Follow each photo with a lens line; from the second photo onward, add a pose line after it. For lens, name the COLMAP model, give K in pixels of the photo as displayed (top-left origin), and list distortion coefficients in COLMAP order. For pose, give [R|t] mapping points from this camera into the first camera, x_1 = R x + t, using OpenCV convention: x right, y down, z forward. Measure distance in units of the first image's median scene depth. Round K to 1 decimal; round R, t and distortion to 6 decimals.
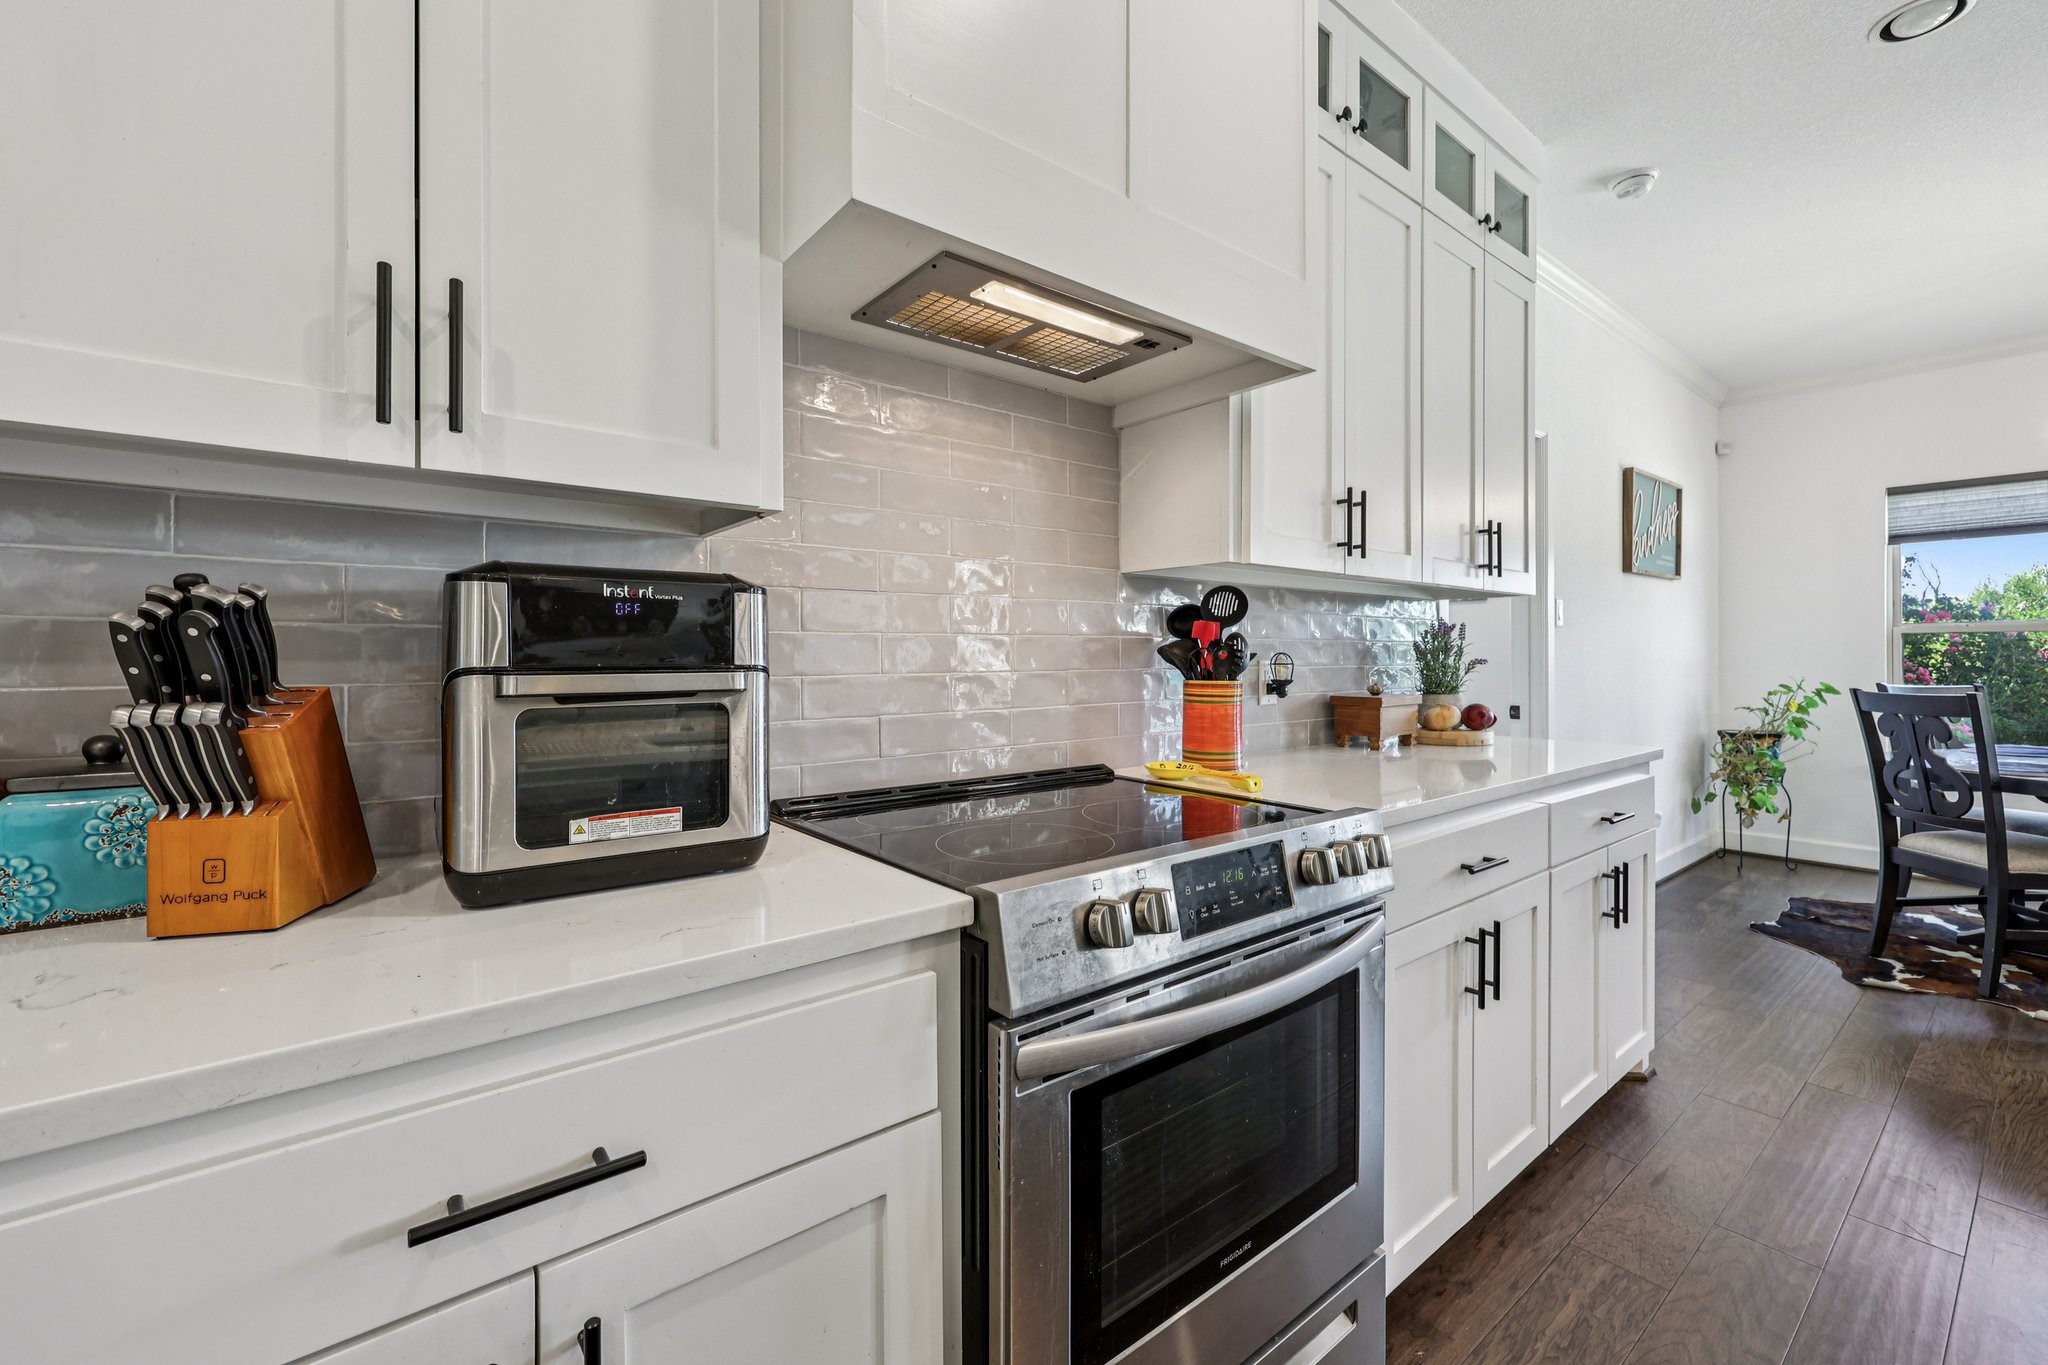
lens RADIAL K [[835.6, 0, 1026.1], [0, 835.6, 656.2], [0, 0, 1]] dist [-0.000046, -0.000048]
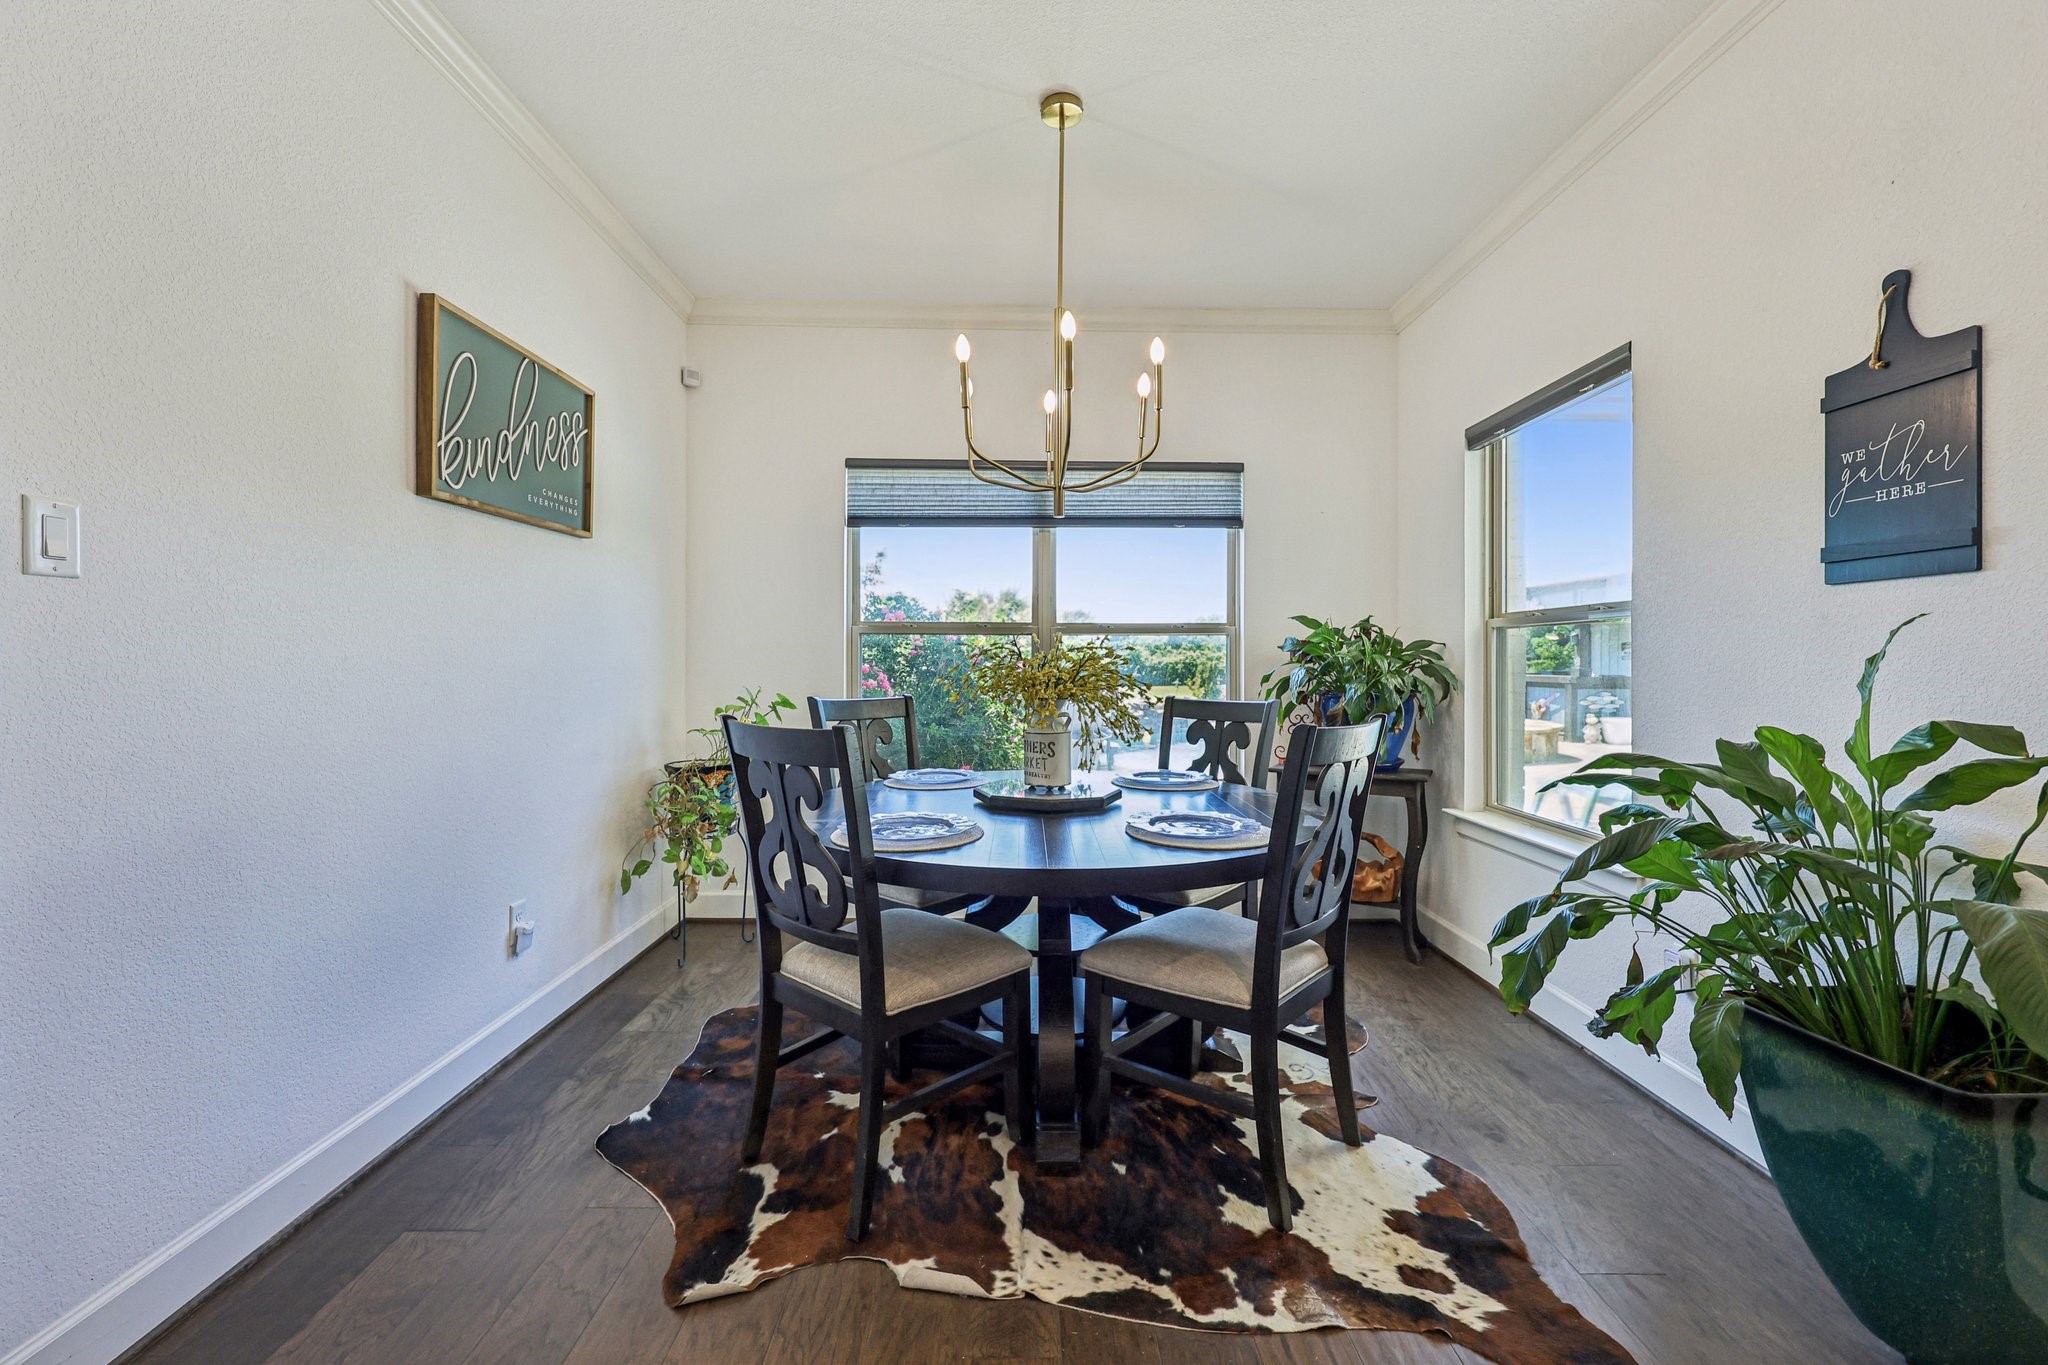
lens RADIAL K [[856.3, 0, 1028.8], [0, 856.3, 667.2], [0, 0, 1]] dist [0.000224, -0.000115]
pose [[0.609438, -0.004430, 0.792821, 0.753952], [-0.002357, 0.999970, 0.007400, 0.001584], [-0.792830, -0.006379, 0.609410, 0.543068]]
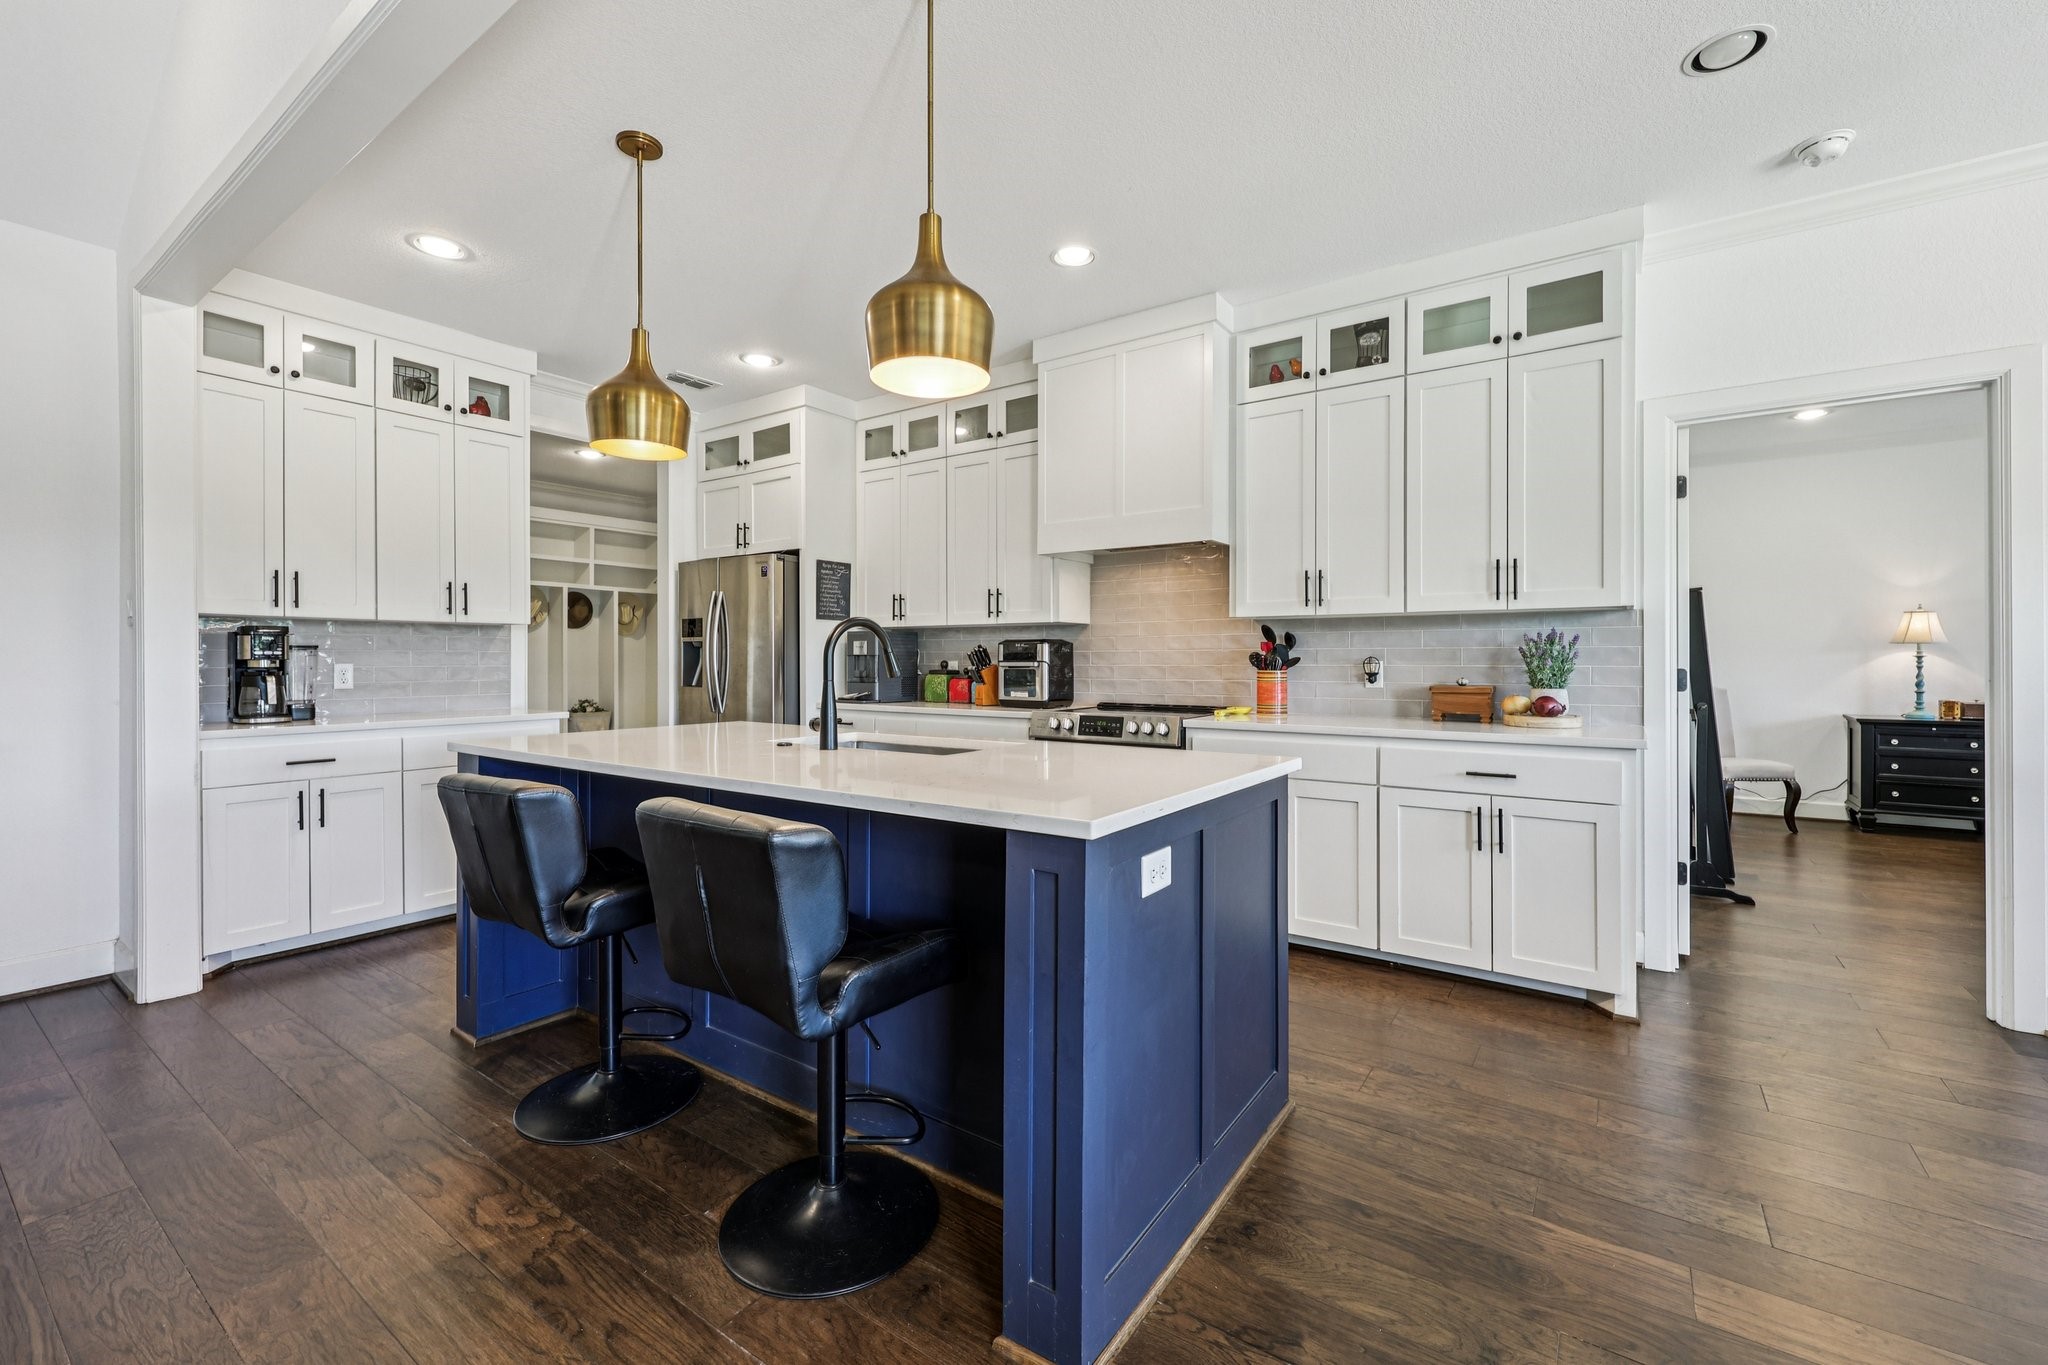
lens RADIAL K [[850.4, 0, 1027.4], [0, 850.4, 683.2], [0, 0, 1]] dist [-0.001120, -0.000184]
pose [[0.287879, 0.026487, -0.957301, 1.377904], [-0.002474, 0.999635, 0.026914, 0.003768], [0.957664, -0.005379, 0.287839, -0.119690]]
